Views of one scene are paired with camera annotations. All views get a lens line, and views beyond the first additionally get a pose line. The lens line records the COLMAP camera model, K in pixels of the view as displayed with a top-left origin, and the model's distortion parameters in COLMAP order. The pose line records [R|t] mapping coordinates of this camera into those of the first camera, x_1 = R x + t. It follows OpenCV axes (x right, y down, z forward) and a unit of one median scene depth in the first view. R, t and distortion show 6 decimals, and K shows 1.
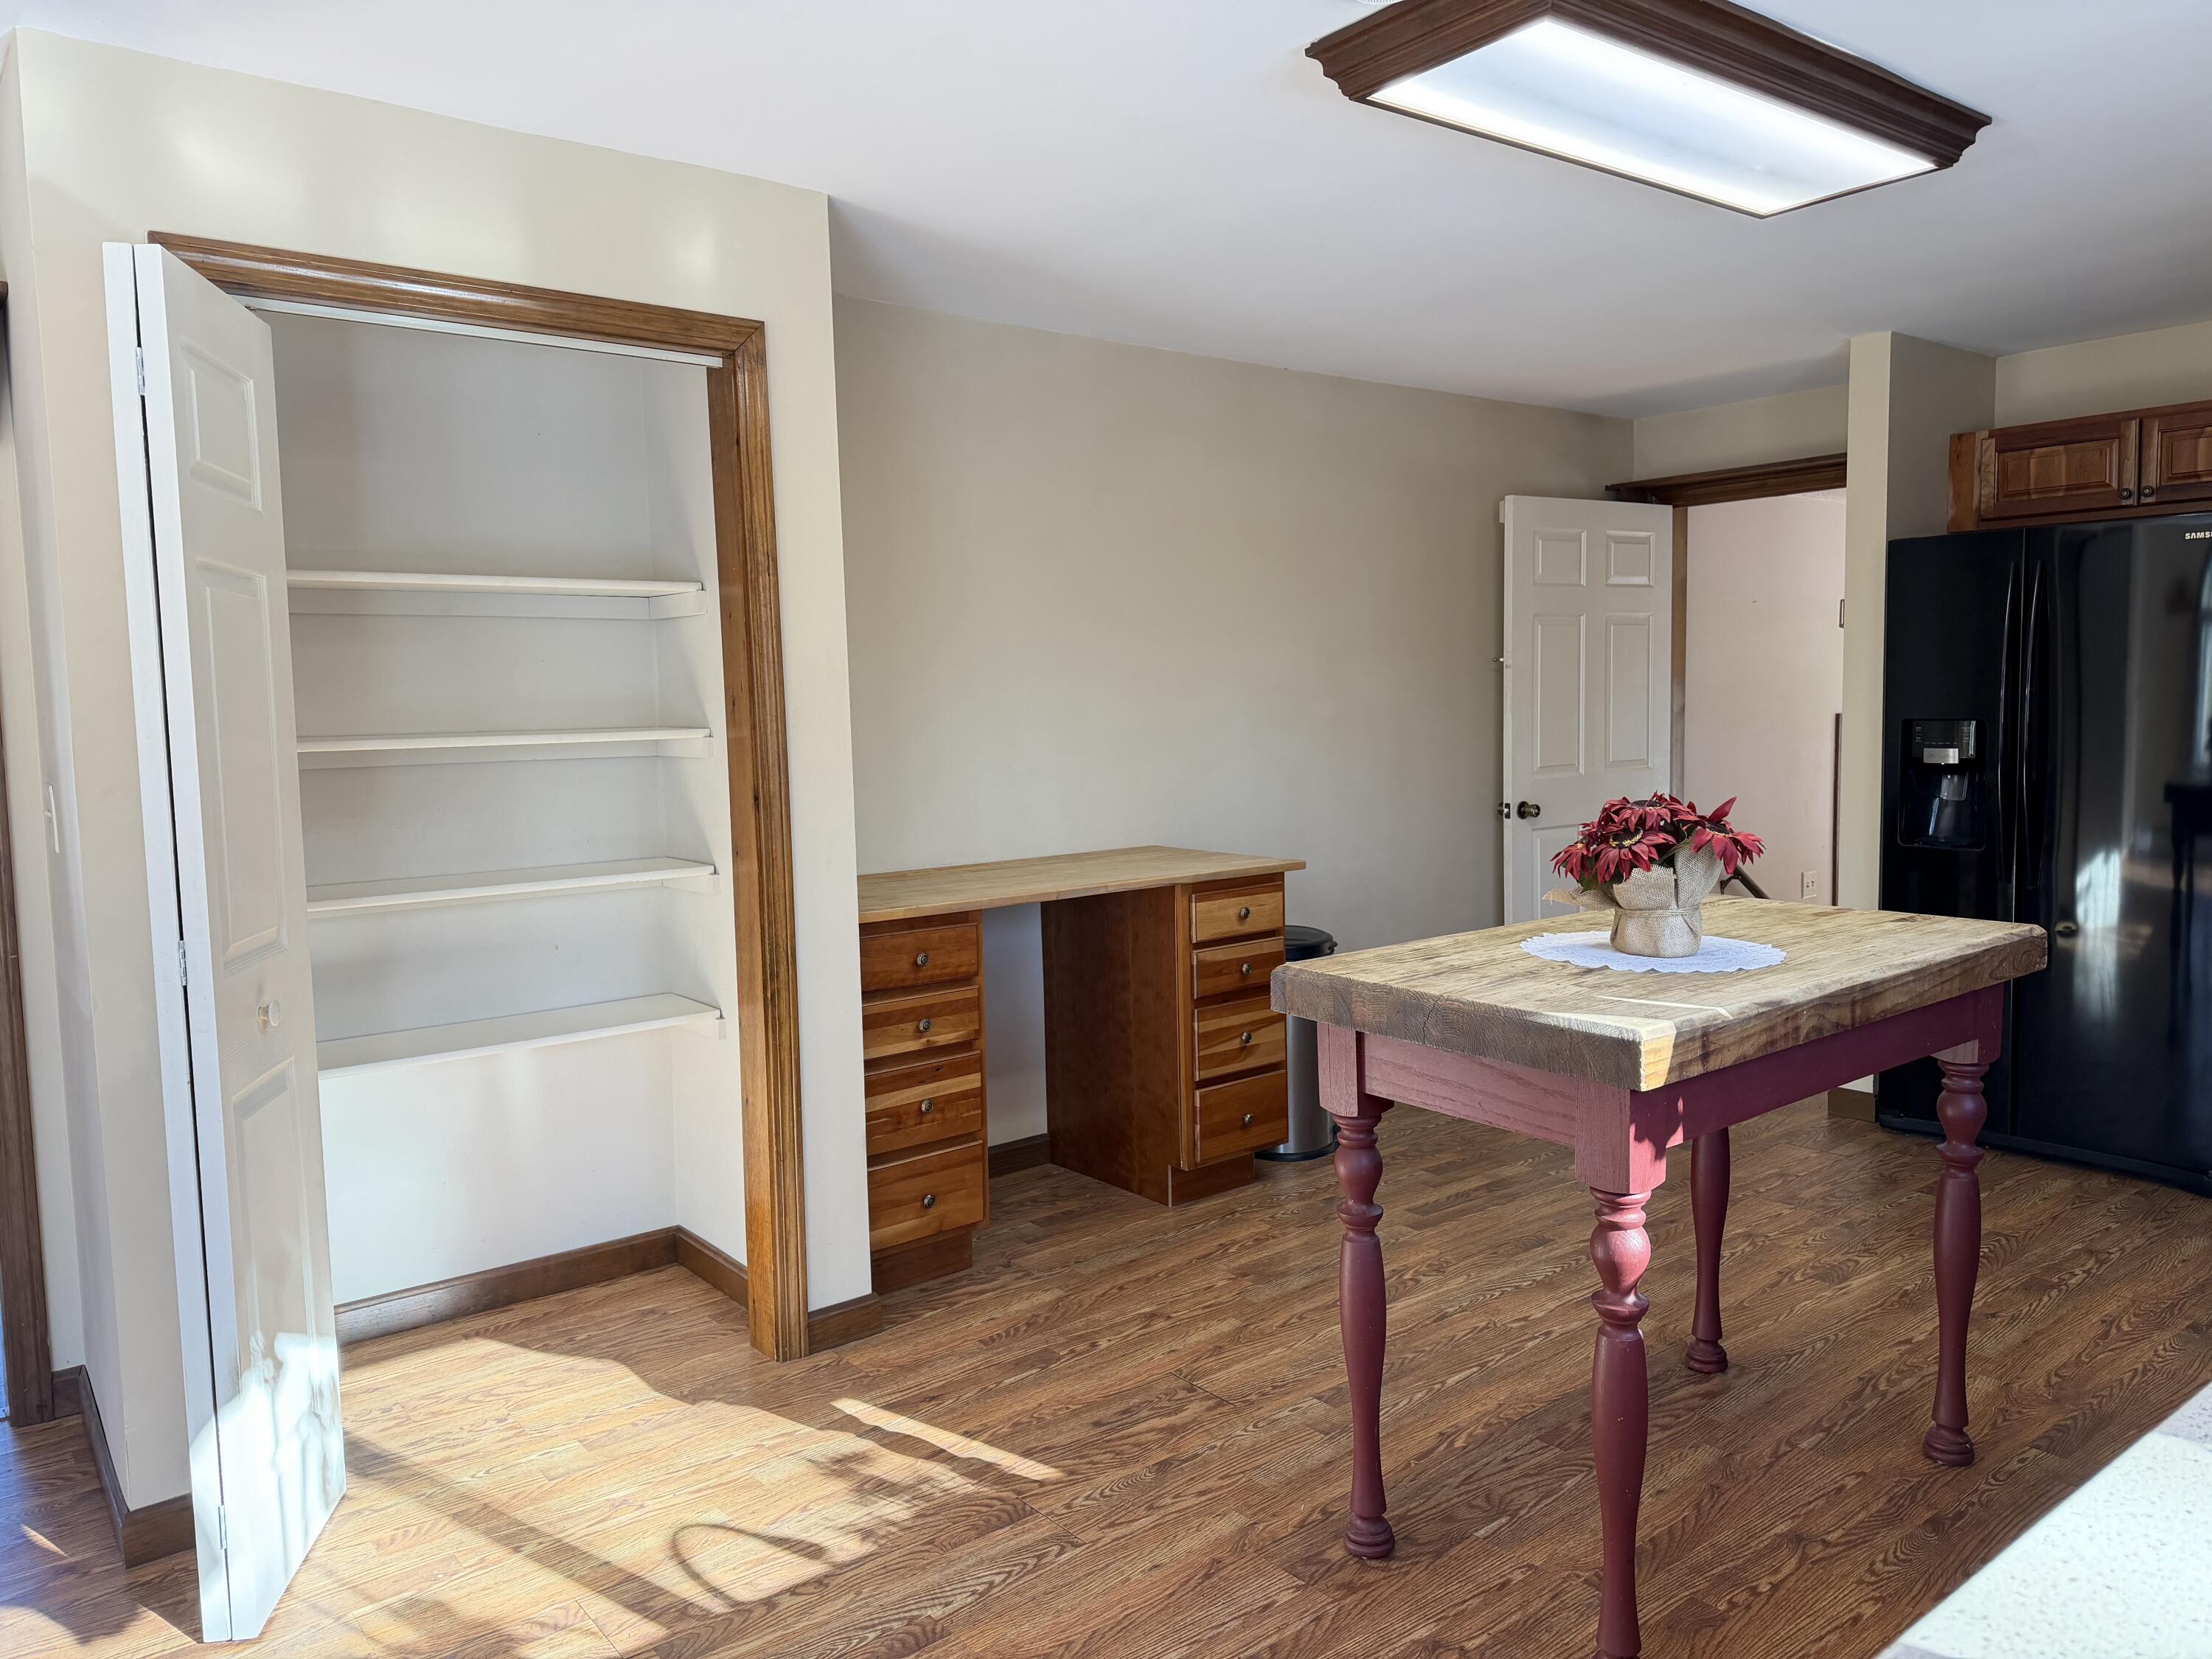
lens RADIAL K [[1551.4, 0, 1105.0], [0, 1551.4, 820.5], [0, 0, 1]] dist [-0.001505, -0.003463]
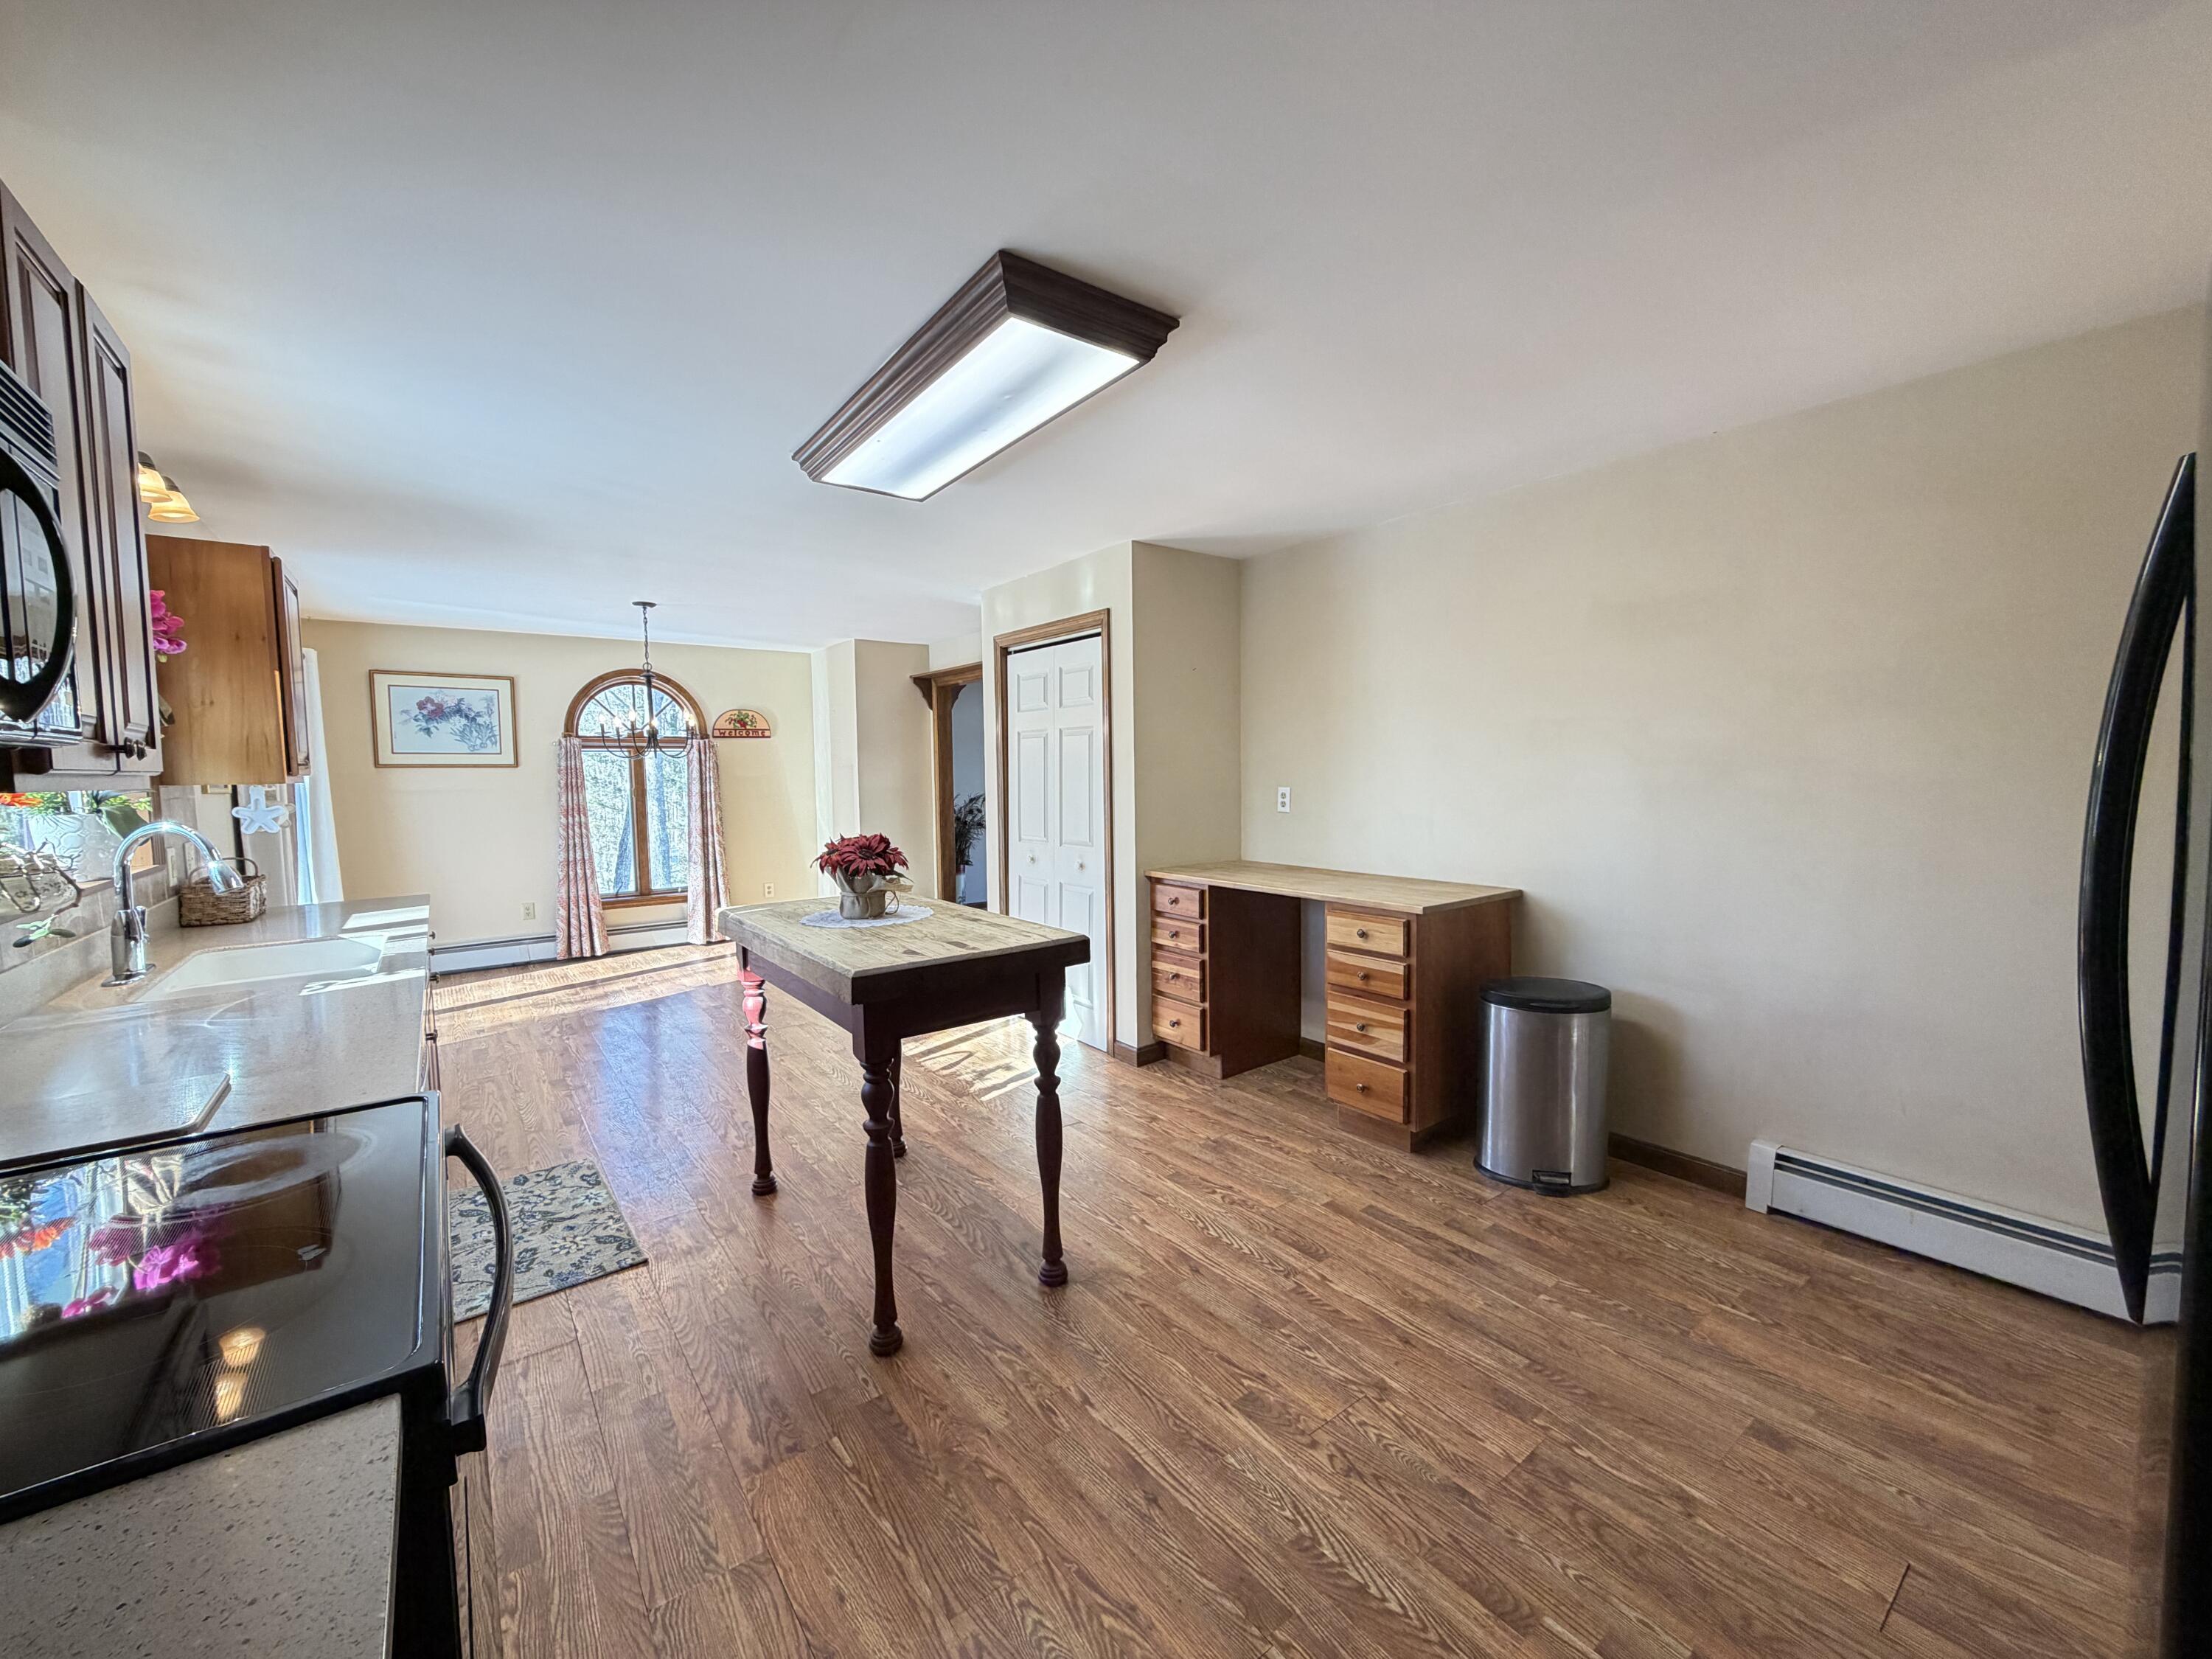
lens RADIAL K [[877.4, 0, 1107.6], [0, 877.4, 825.5], [0, 0, 1]] dist [-0.003207, -0.000151]
pose [[-0.011748, 0.082572, -0.996516, 0.973490], [-0.079769, 0.993331, 0.083249, -0.092714], [0.996744, 0.080469, -0.005083, 0.890169]]
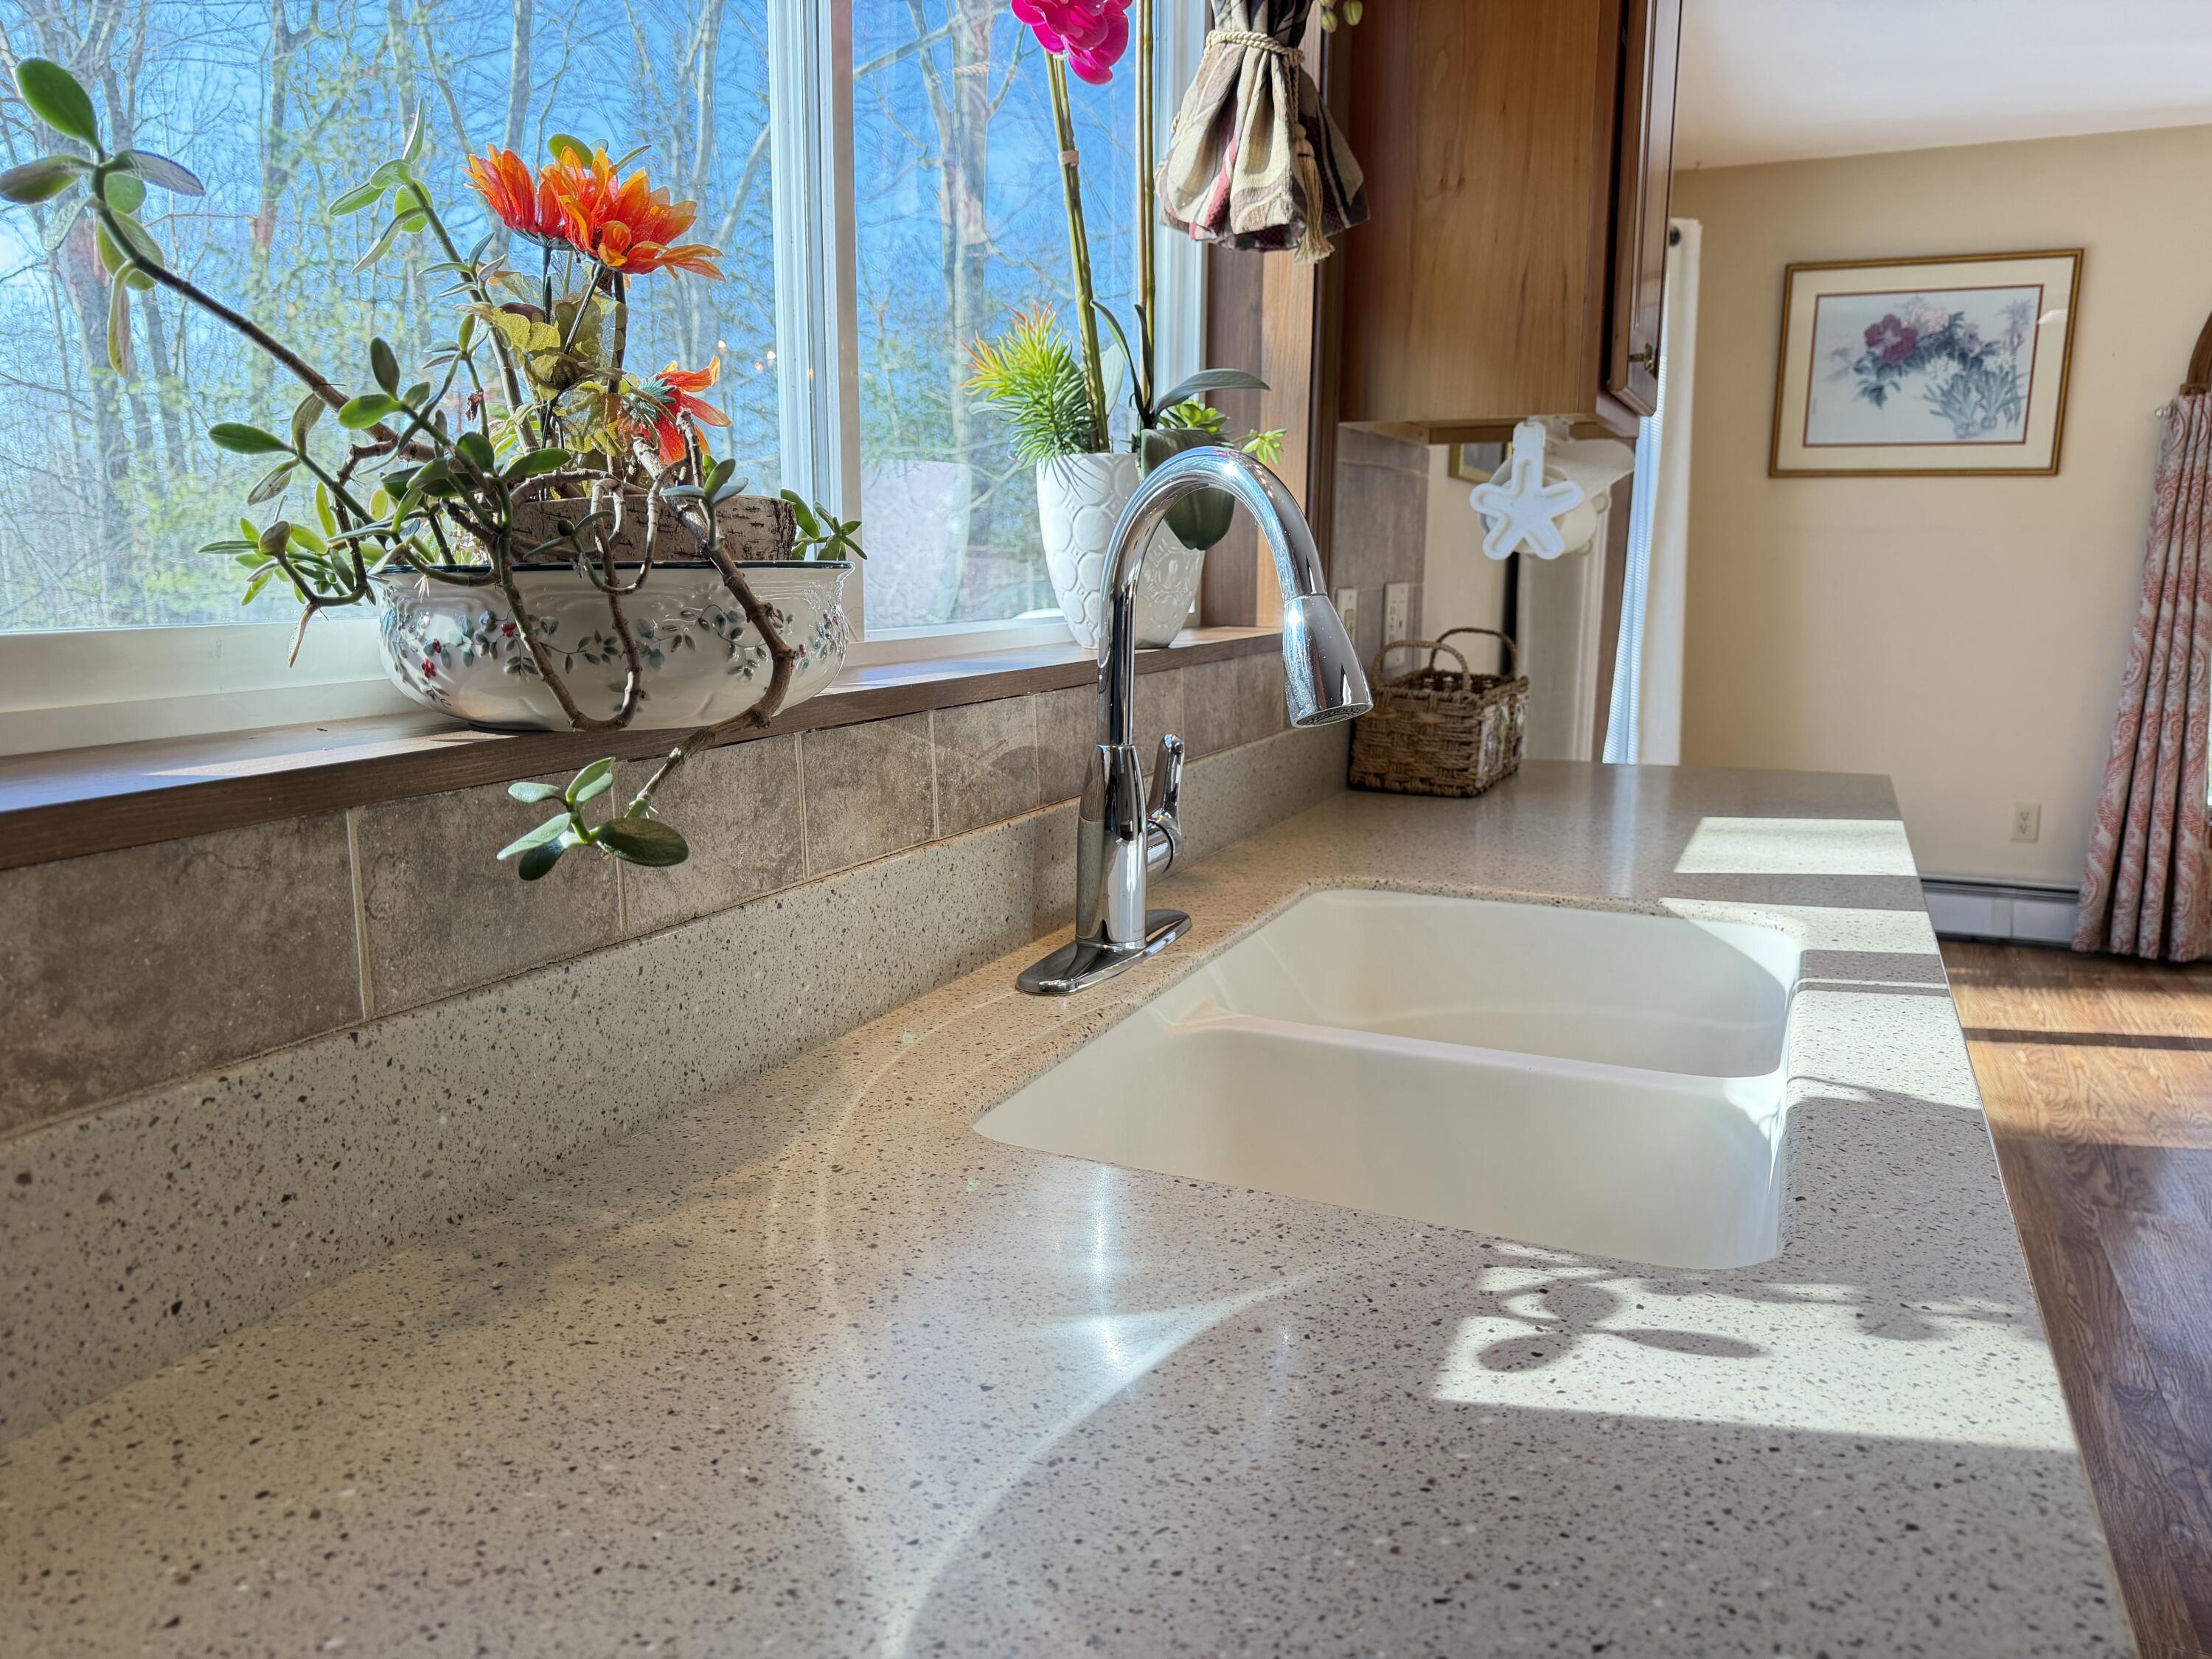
lens RADIAL K [[1551.4, 0, 1107.5], [0, 1551.4, 826.9], [0, 0, 1]] dist [-0.001505, -0.003463]
pose [[-0.886845, 0.093388, -0.452531, 0.578791], [-0.032389, 0.964390, 0.262492, -0.008122], [0.460930, 0.247447, -0.852240, 0.536665]]
